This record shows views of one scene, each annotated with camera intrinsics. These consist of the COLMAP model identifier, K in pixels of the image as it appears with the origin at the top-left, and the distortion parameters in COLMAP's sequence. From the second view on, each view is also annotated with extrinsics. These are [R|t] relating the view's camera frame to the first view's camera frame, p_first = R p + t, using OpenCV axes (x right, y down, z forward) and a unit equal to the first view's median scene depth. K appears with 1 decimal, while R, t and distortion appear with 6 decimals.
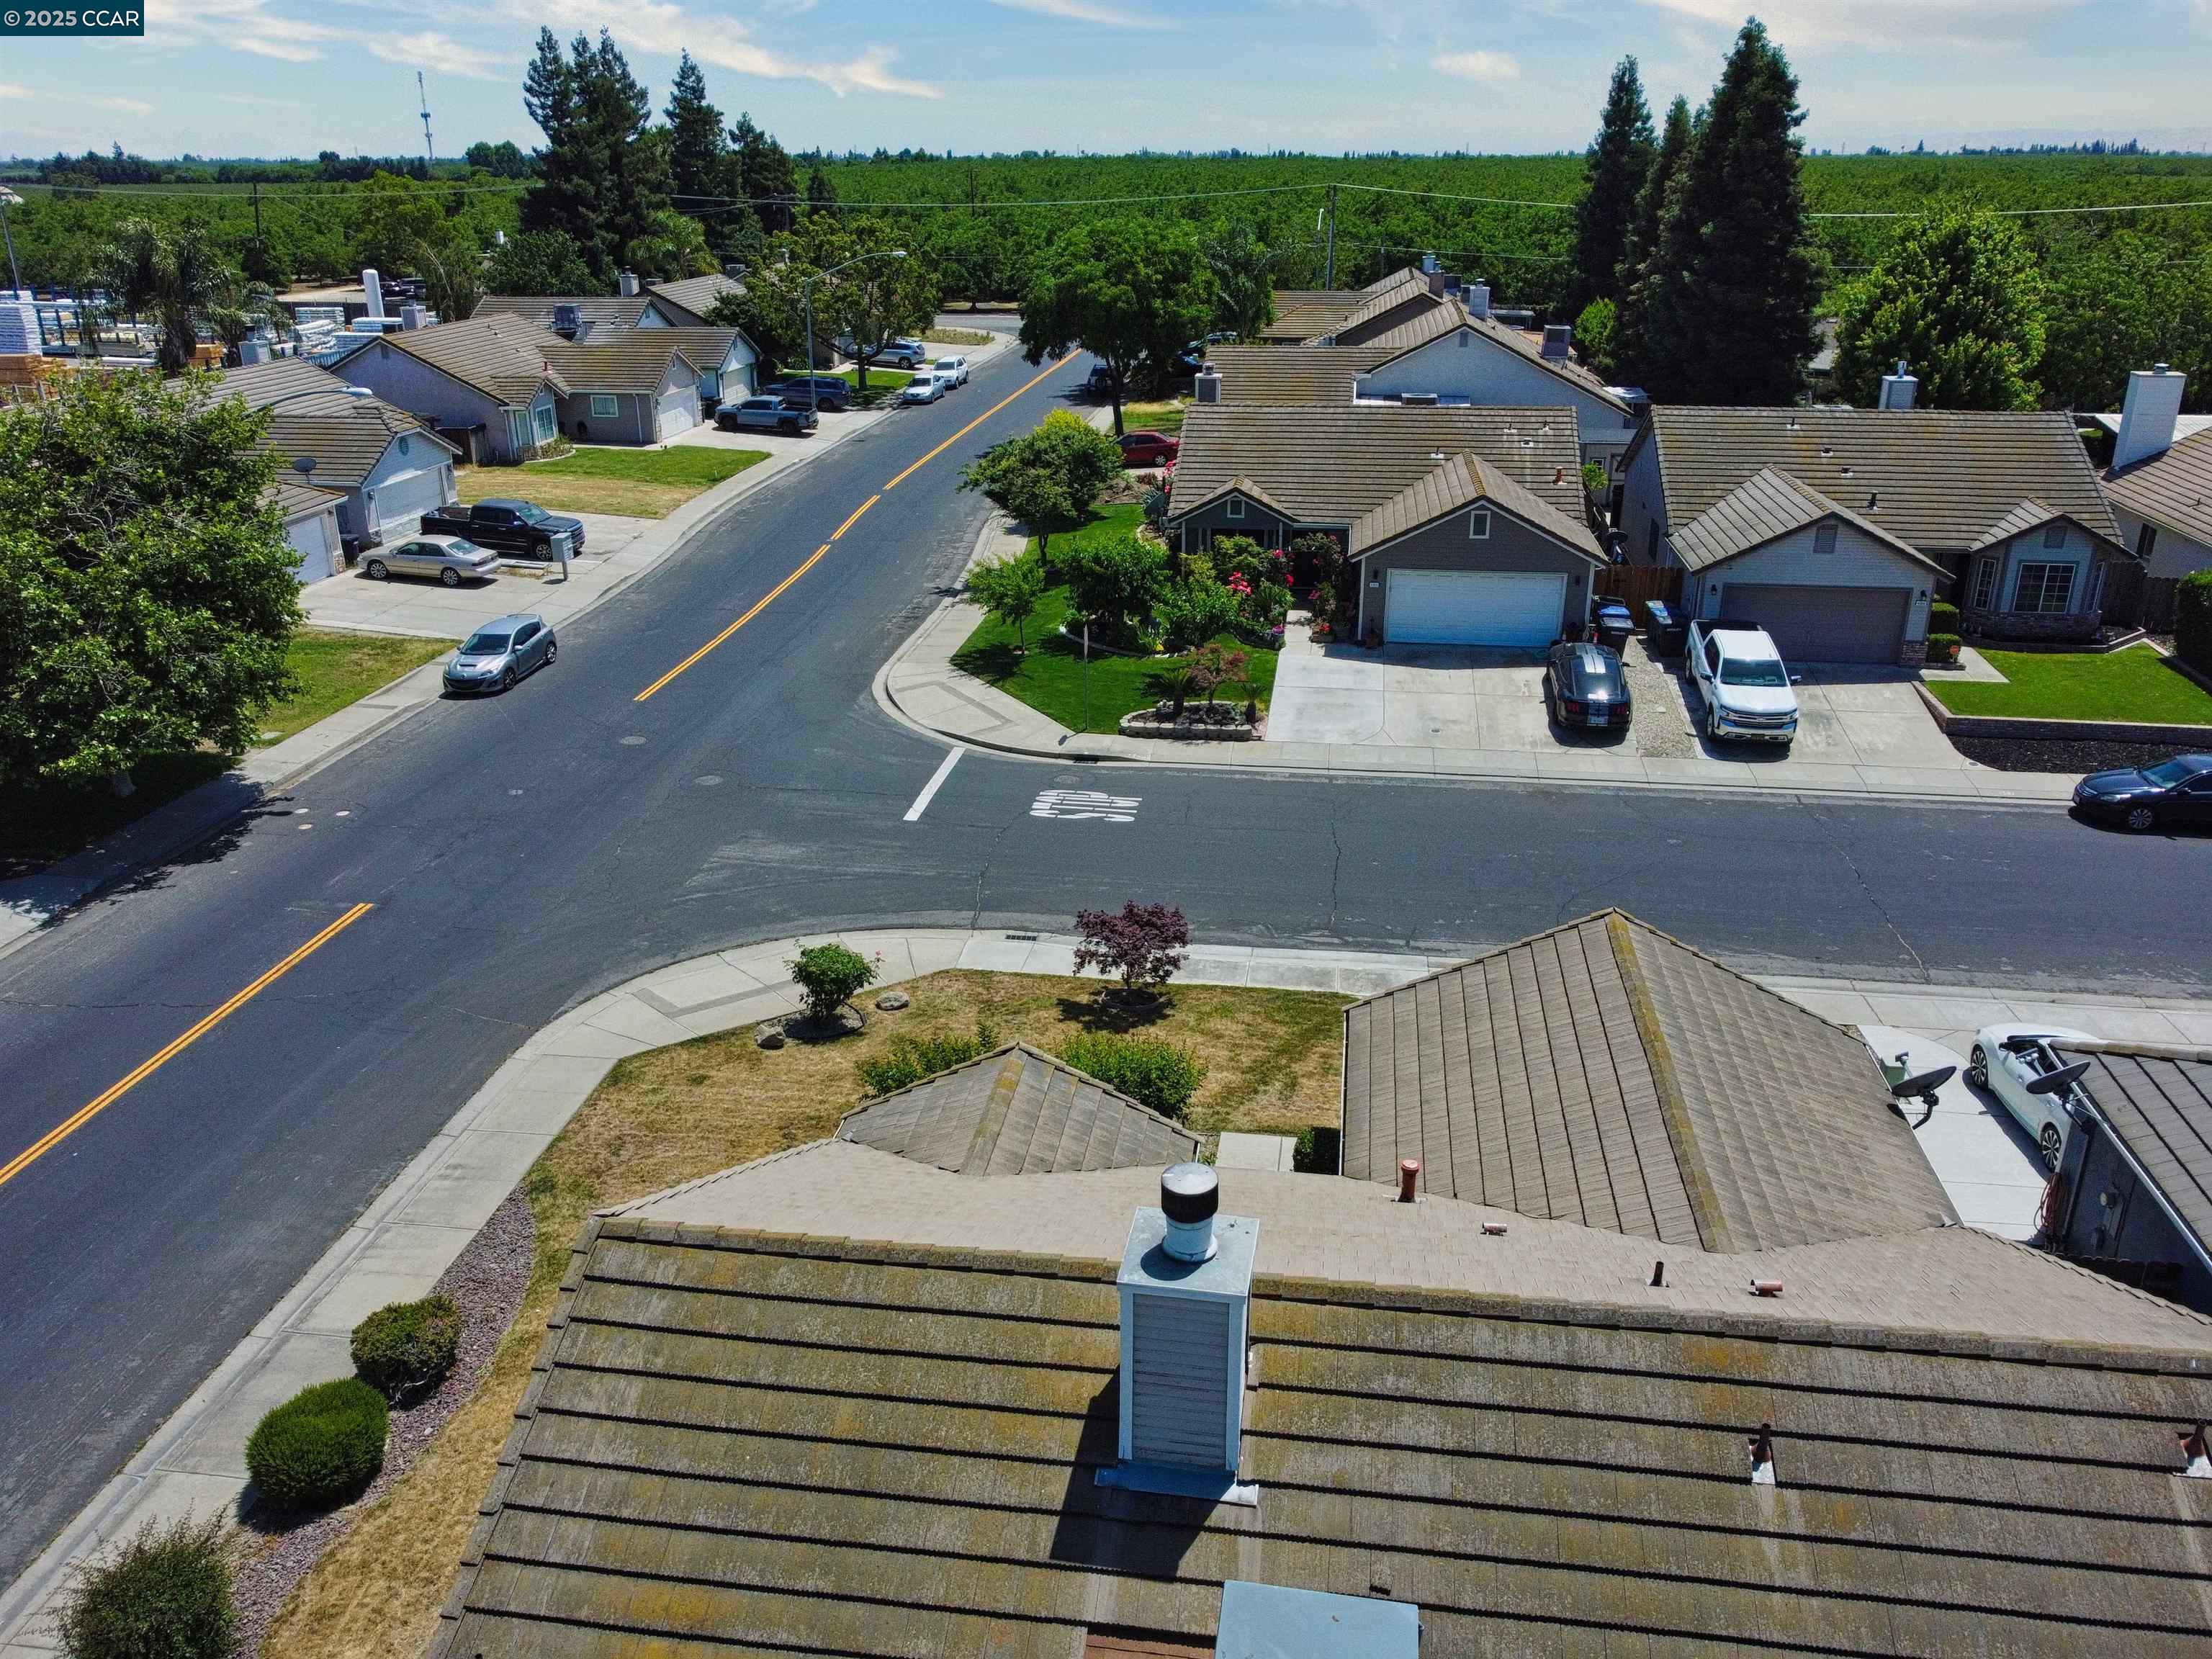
lens RADIAL K [[1675.8, 0, 1106.0], [0, 1675.8, 829.5], [0, 0, 1]] dist [-0.004768, -0.001303]
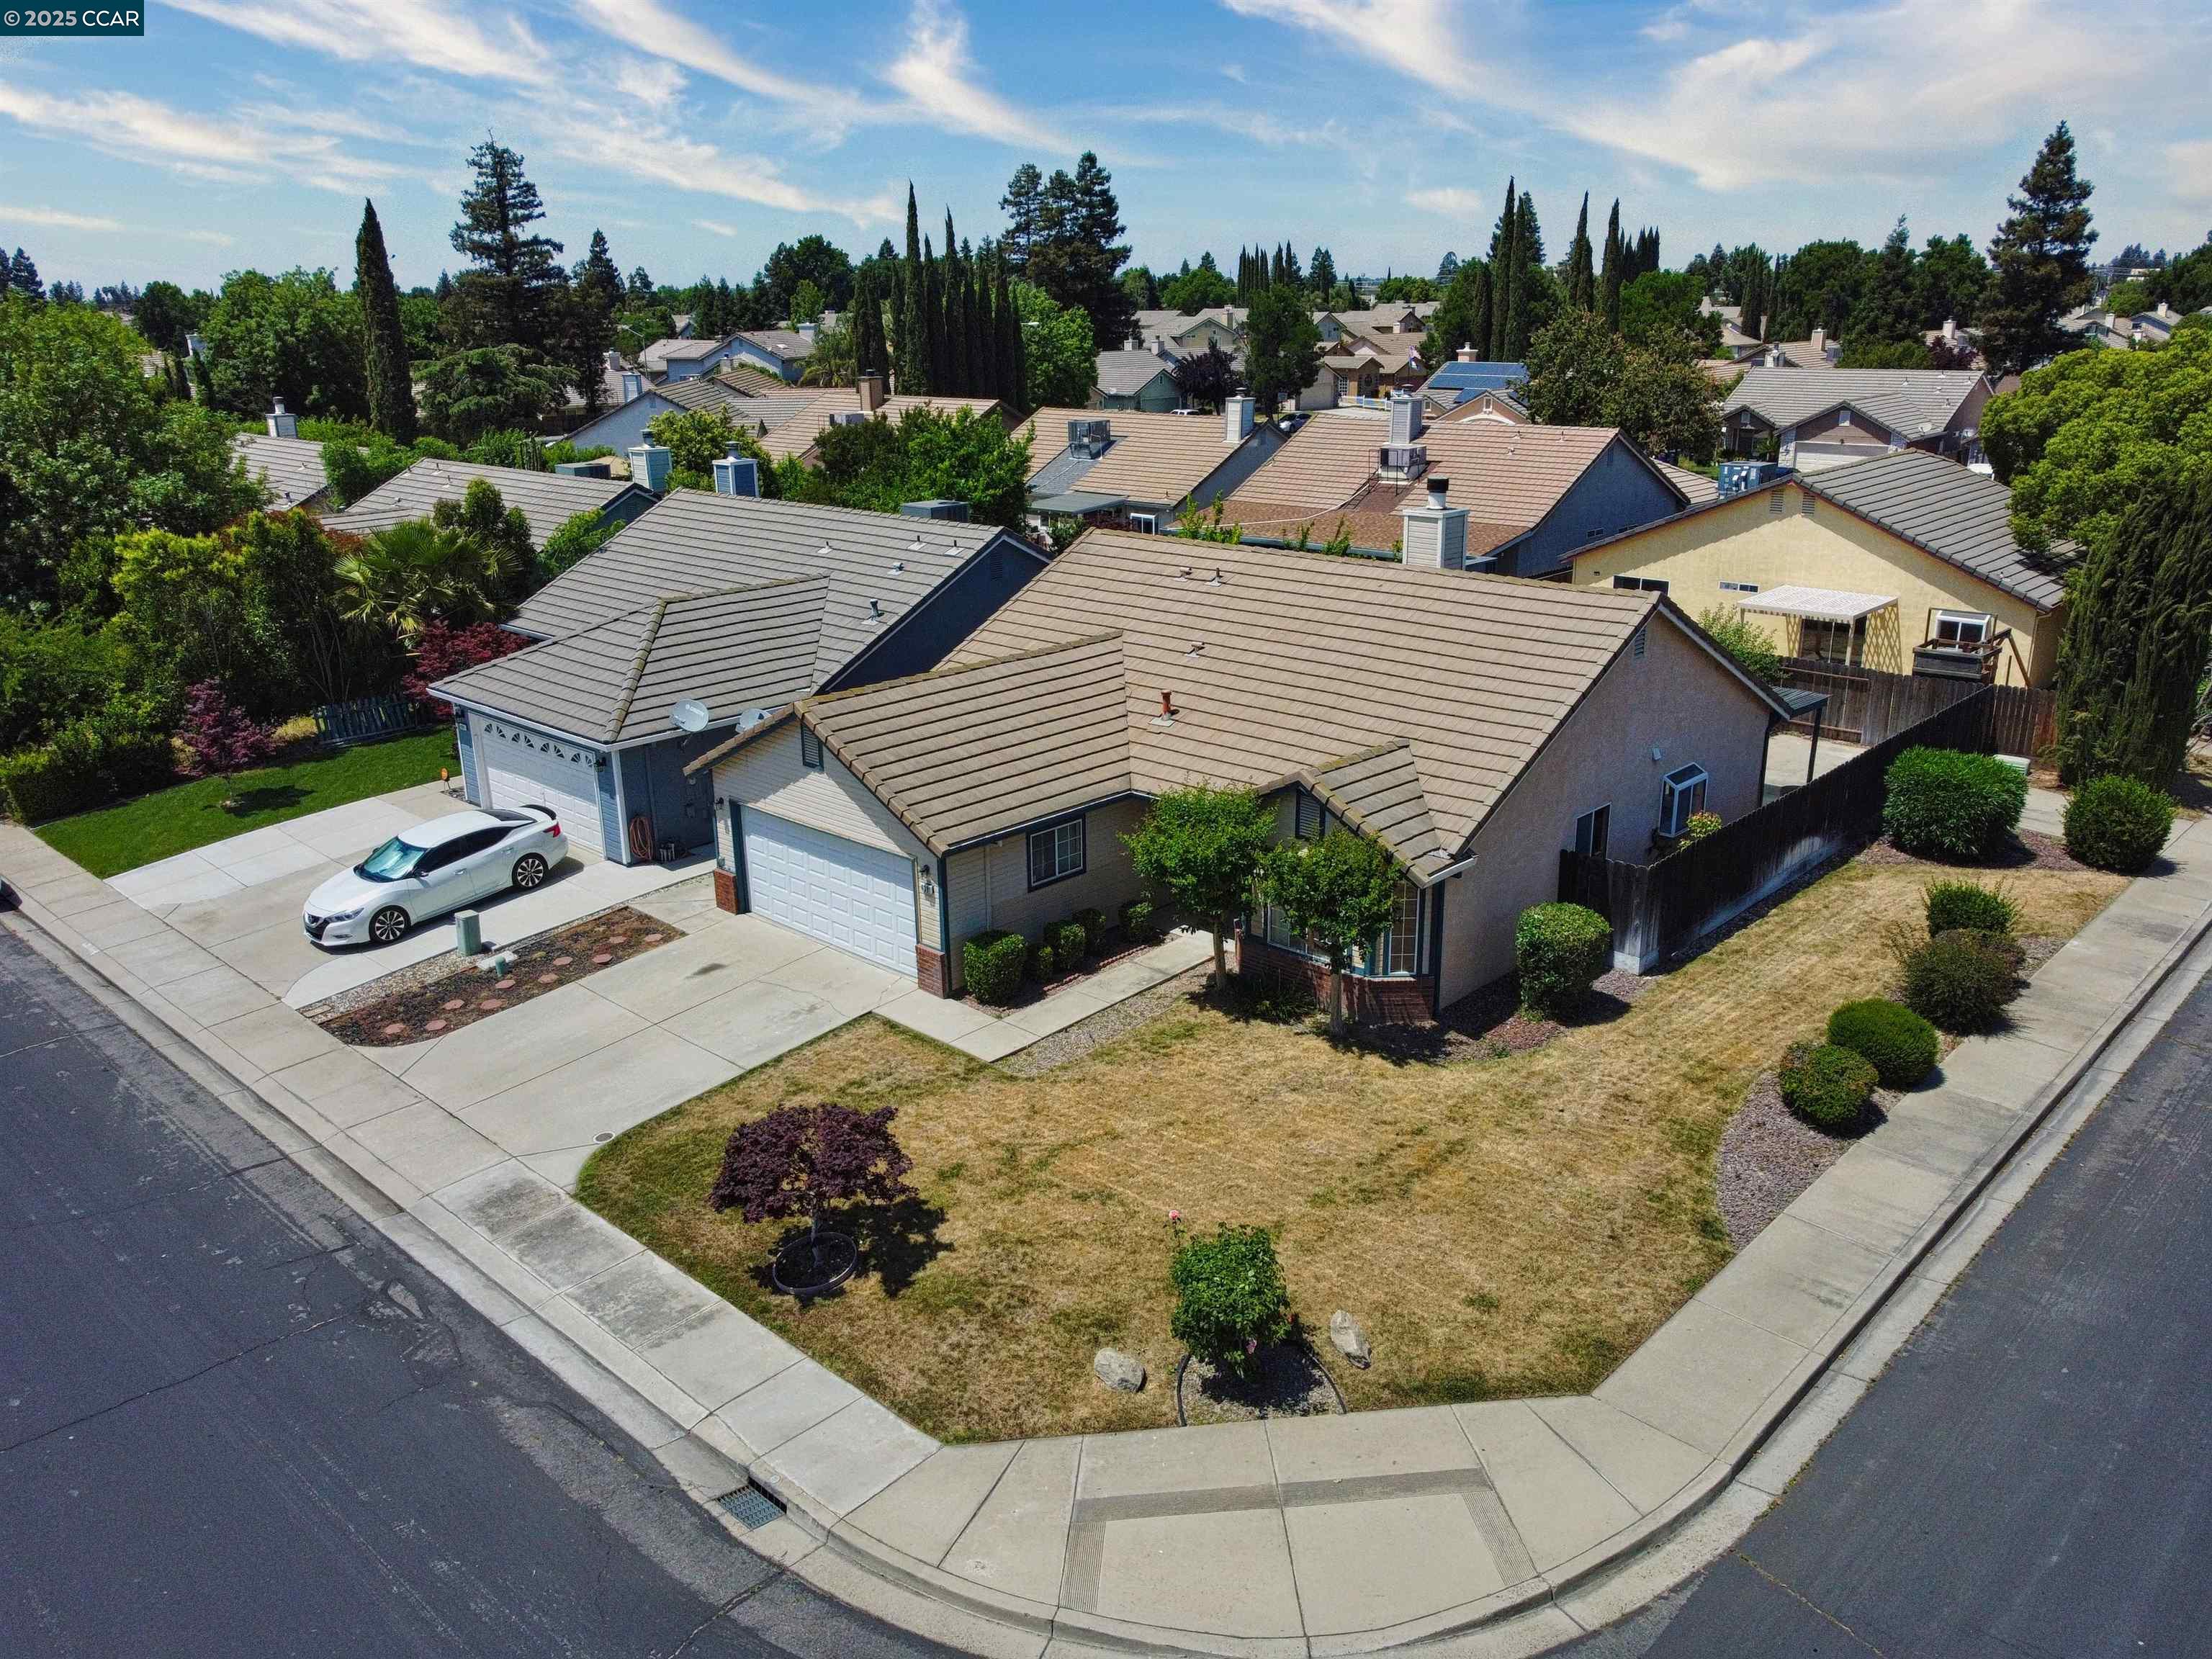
lens RADIAL K [[1675.8, 0, 1106.0], [0, 1675.8, 829.5], [0, 0, 1]] dist [-0.004768, -0.001303]
pose [[-0.816159, -0.163366, 0.554252, -0.431762], [0.229808, 0.788306, 0.570755, -0.397693], [-0.530163, 0.593199, -0.605841, 1.281936]]
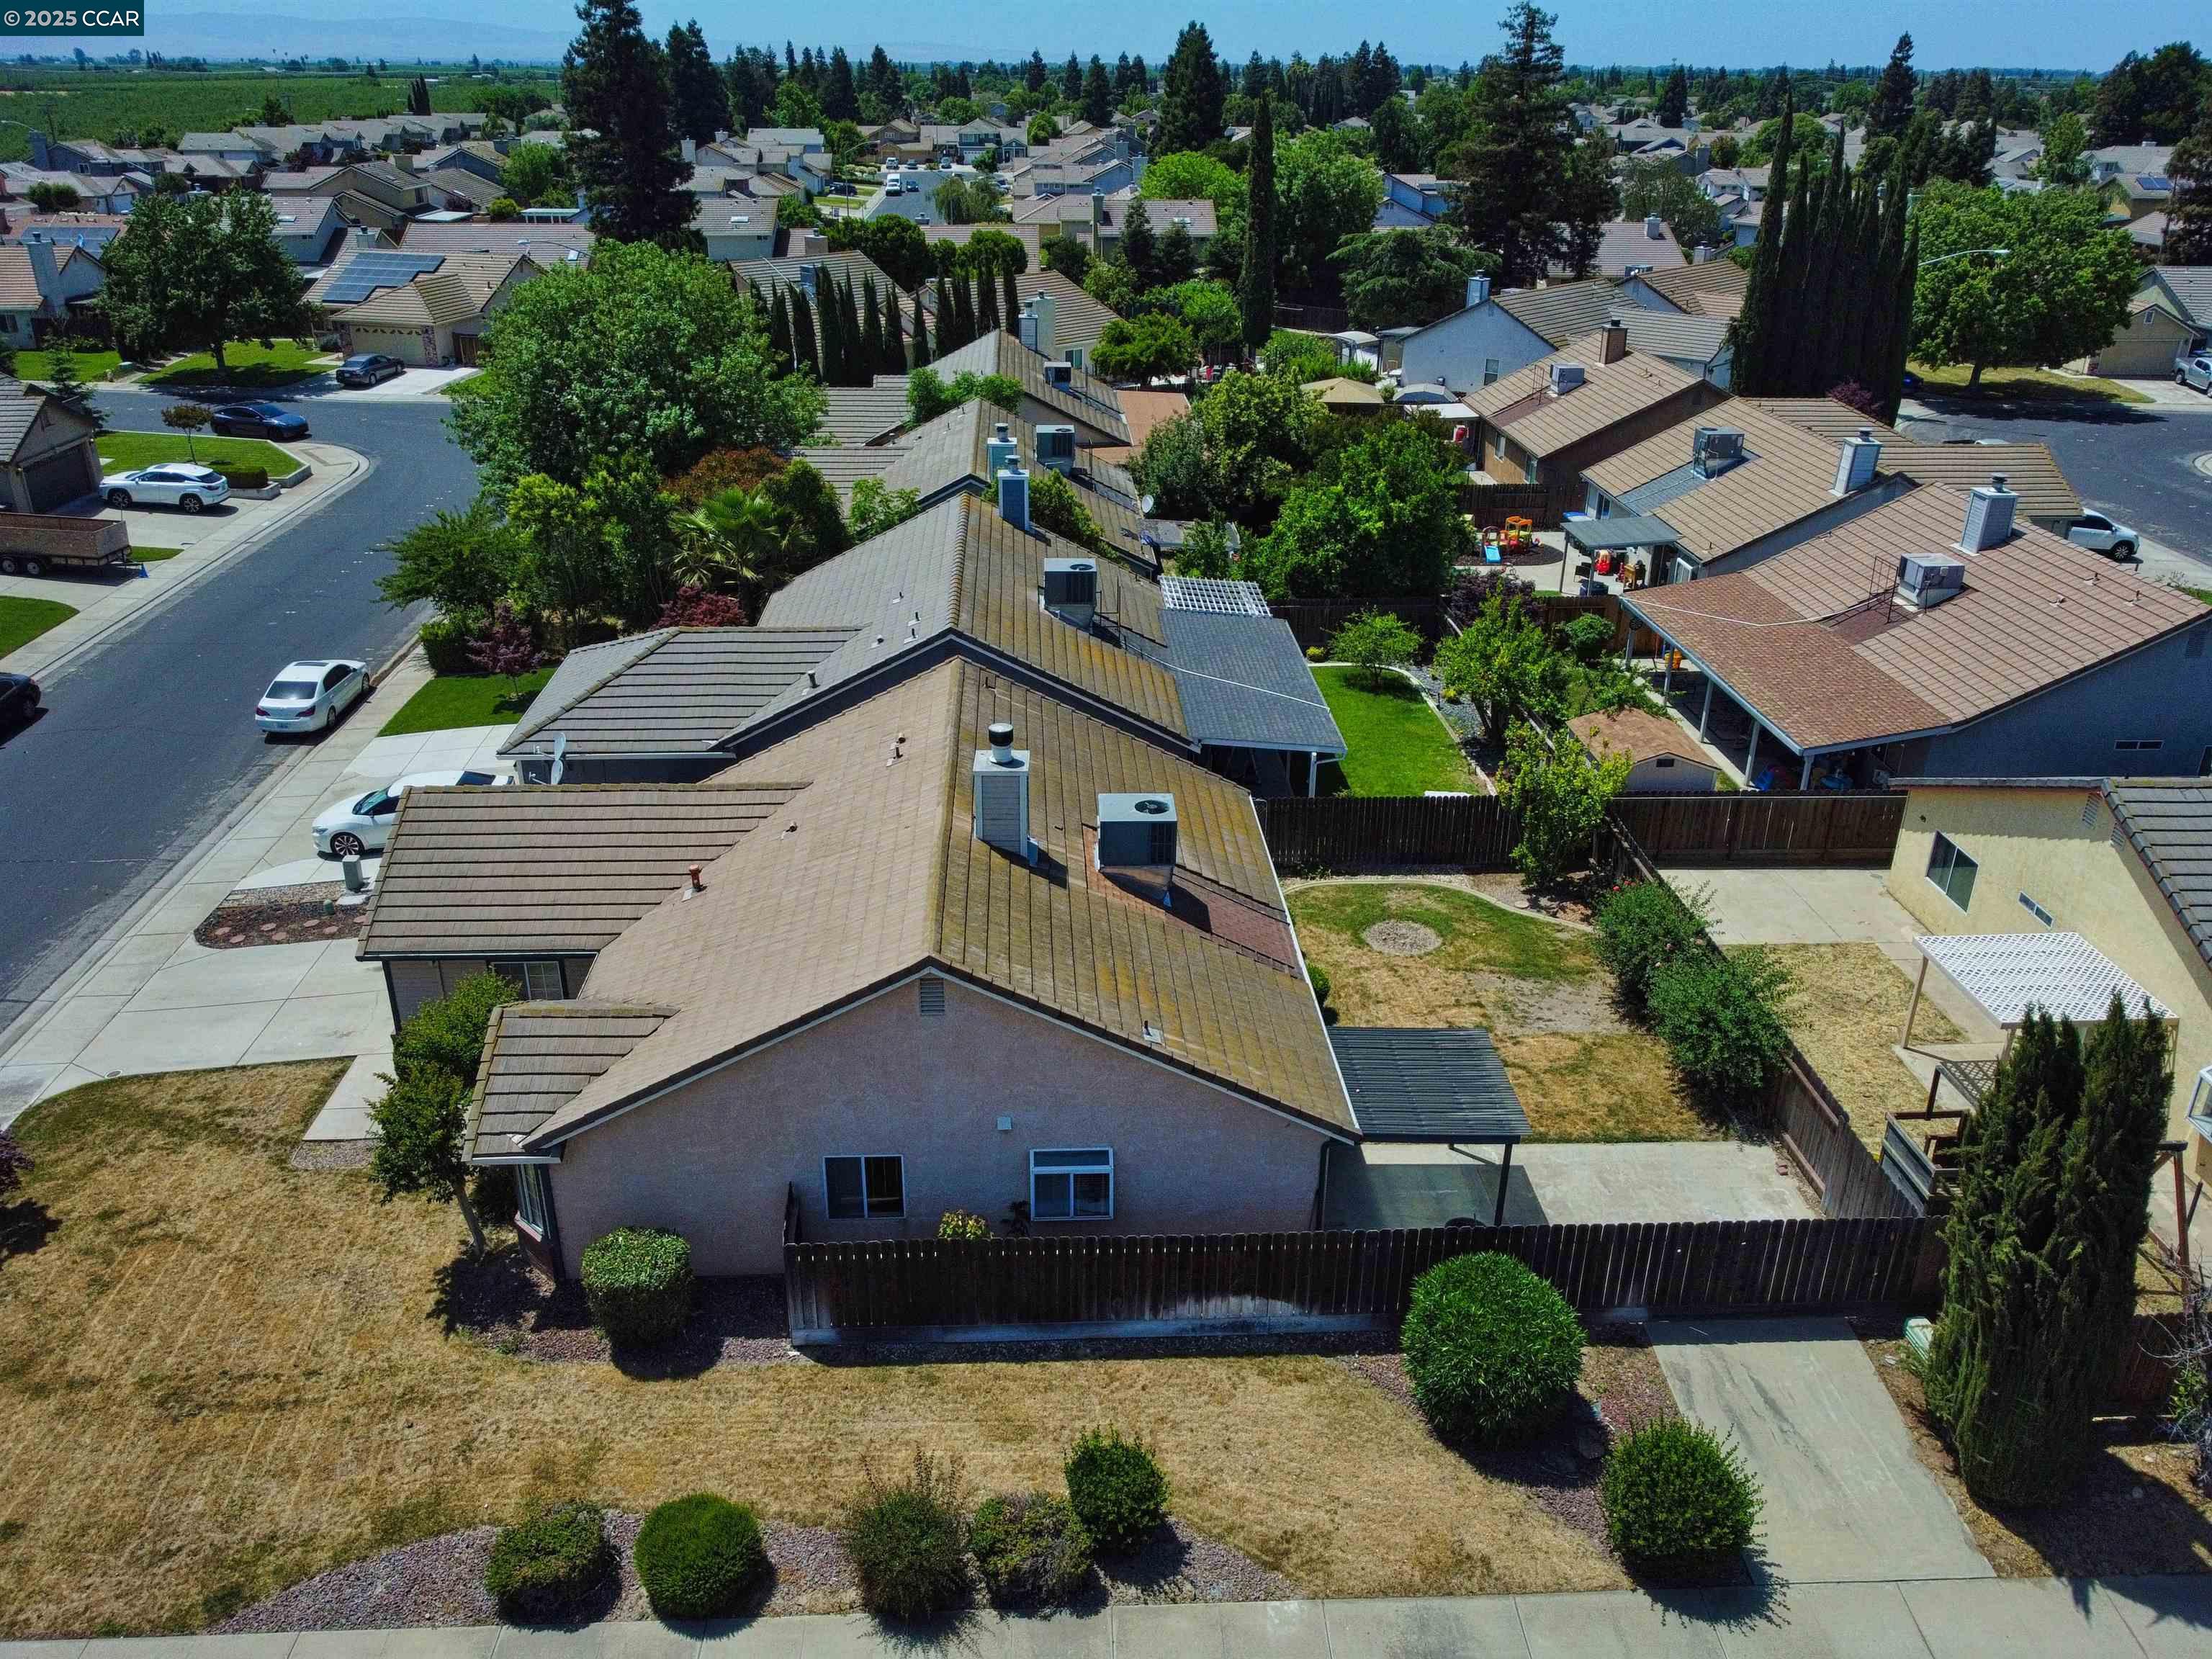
lens RADIAL K [[1675.8, 0, 1106.0], [0, 1675.8, 829.5], [0, 0, 1]] dist [-0.004768, -0.001303]
pose [[-0.188140, -0.406931, 0.893874, -0.843495], [0.358293, 0.818966, 0.448242, -0.268088], [-0.914456, 0.404601, -0.008280, 0.373226]]
